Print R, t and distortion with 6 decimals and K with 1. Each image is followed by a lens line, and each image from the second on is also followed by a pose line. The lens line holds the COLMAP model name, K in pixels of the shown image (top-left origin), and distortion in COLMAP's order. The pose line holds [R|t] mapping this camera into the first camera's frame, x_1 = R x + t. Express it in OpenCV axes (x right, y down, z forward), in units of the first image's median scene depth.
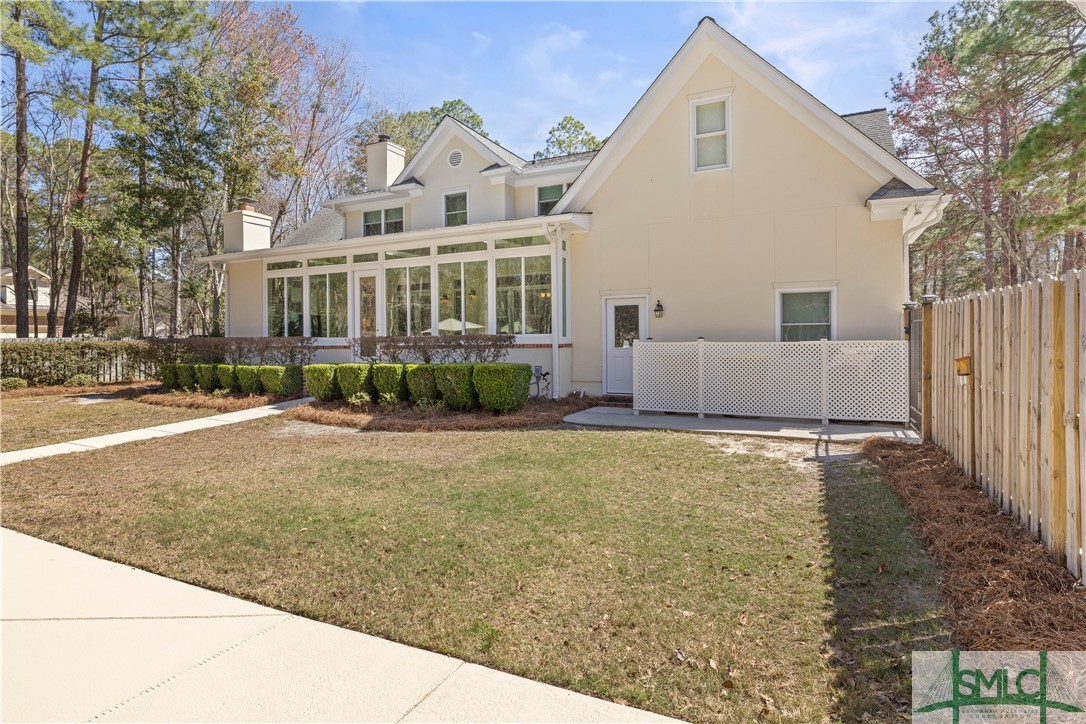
lens RADIAL K [[585.8, 0, 524.5], [0, 585.8, 338.5], [0, 0, 1]] dist [-0.015121, -0.000153]
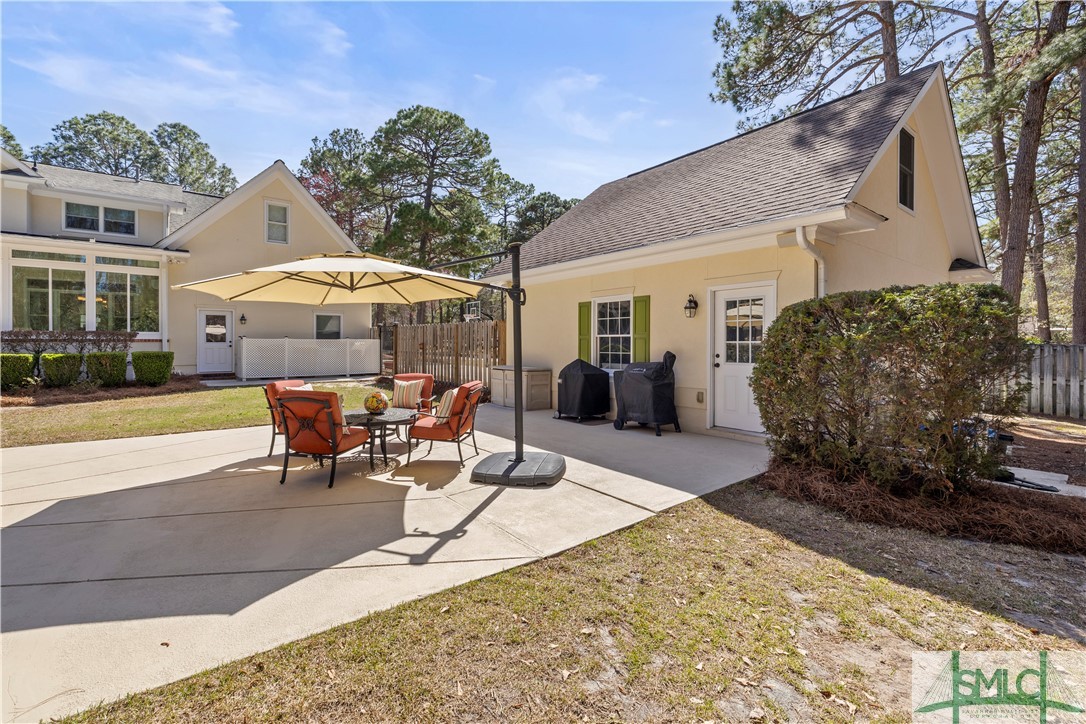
lens RADIAL K [[468.4, 0, 543.6], [0, 468.4, 339.5], [0, 0, 1]] dist [-0.000719, 0.000777]
pose [[0.414208, 0.015047, 0.910058, -0.555244], [-0.007419, 0.999886, -0.013156, 0.016345], [-0.910152, -0.001303, 0.414272, -0.287798]]
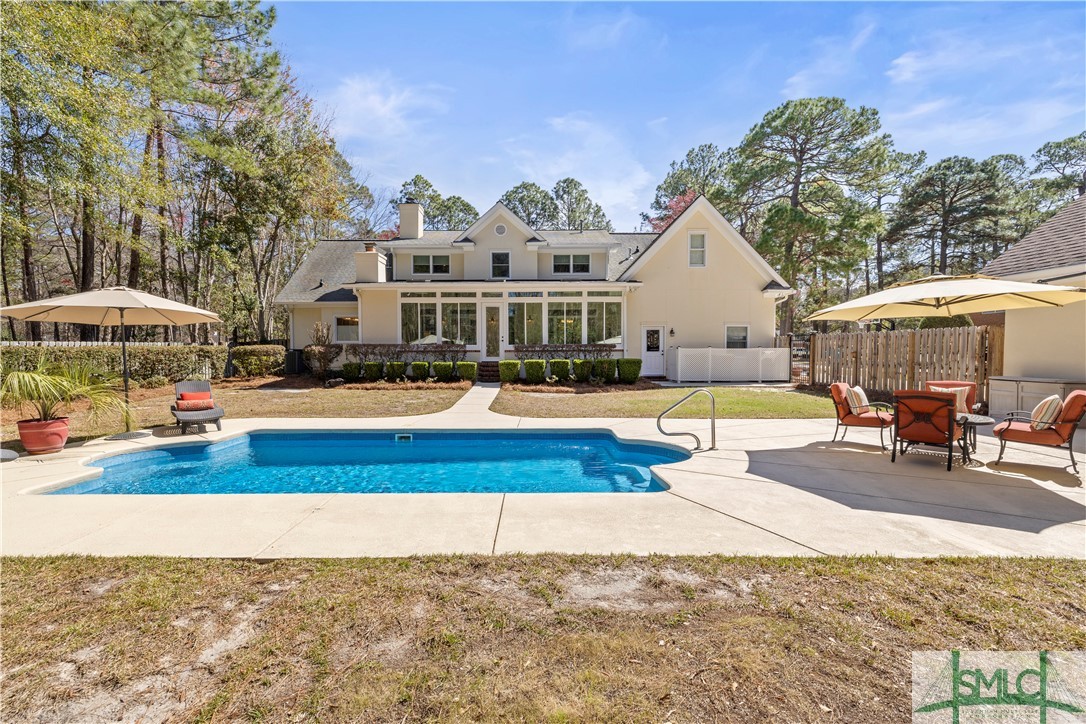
lens RADIAL K [[468.4, 0, 538.9], [0, 468.4, 363.7], [0, 0, 1]] dist [-0.000719, 0.000777]
pose [[0.891626, -0.006152, 0.452730, -0.817873], [-0.006440, 0.999634, 0.026266, 0.016128], [-0.452726, -0.026334, 0.891261, -0.214873]]
